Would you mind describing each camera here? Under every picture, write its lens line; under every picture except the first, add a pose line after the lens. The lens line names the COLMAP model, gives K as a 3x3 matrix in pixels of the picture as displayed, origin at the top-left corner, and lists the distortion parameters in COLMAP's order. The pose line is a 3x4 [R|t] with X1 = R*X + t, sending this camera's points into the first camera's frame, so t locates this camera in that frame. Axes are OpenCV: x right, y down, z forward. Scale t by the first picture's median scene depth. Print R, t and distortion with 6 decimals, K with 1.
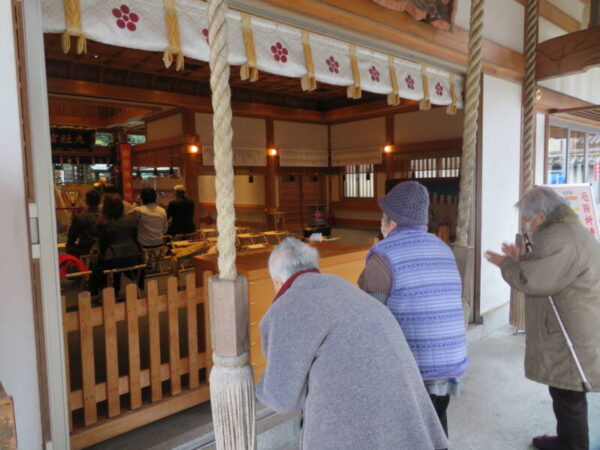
lens RADIAL K [[420.9, 0, 297.6], [0, 420.9, 216.1], [0, 0, 1]] dist [-0.020453, 0.001933]
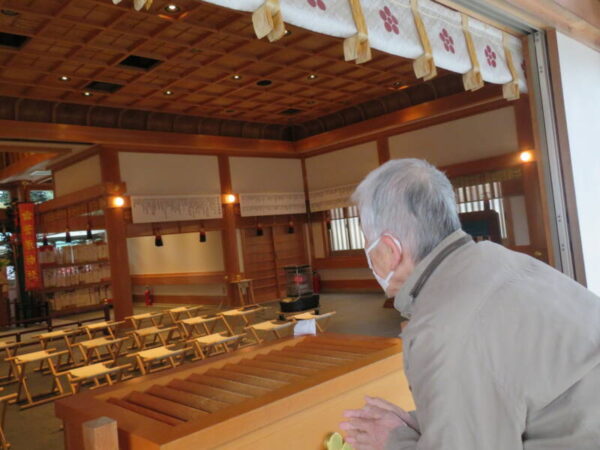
lens RADIAL K [[527.8, 0, 300.0], [0, 527.8, 225.0], [0, 0, 1]] dist [0.007176, 0.010127]
pose [[0.994888, -0.079420, 0.062377, 0.001150], [0.085331, 0.991458, -0.098642, -0.004388], [-0.054010, 0.103461, 0.993166, 0.081383]]
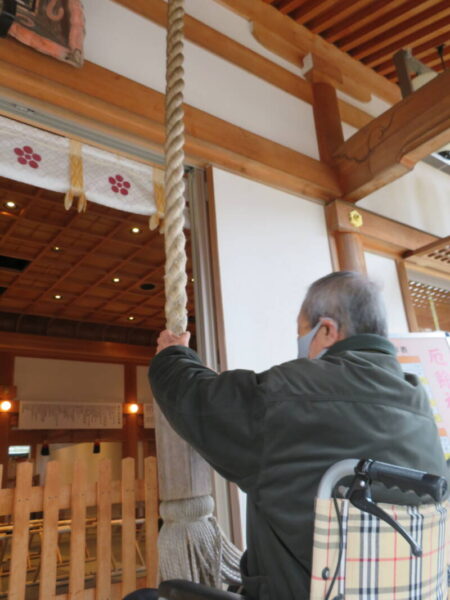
lens RADIAL K [[527.8, 0, 226.0], [0, 527.8, 291.7], [0, 0, 1]] dist [0.007176, 0.010127]
pose [[0.997534, -0.067001, -0.020878, 0.133980], [0.053062, 0.914788, -0.400433, 0.035321], [0.045928, 0.398338, 0.916088, 0.110343]]
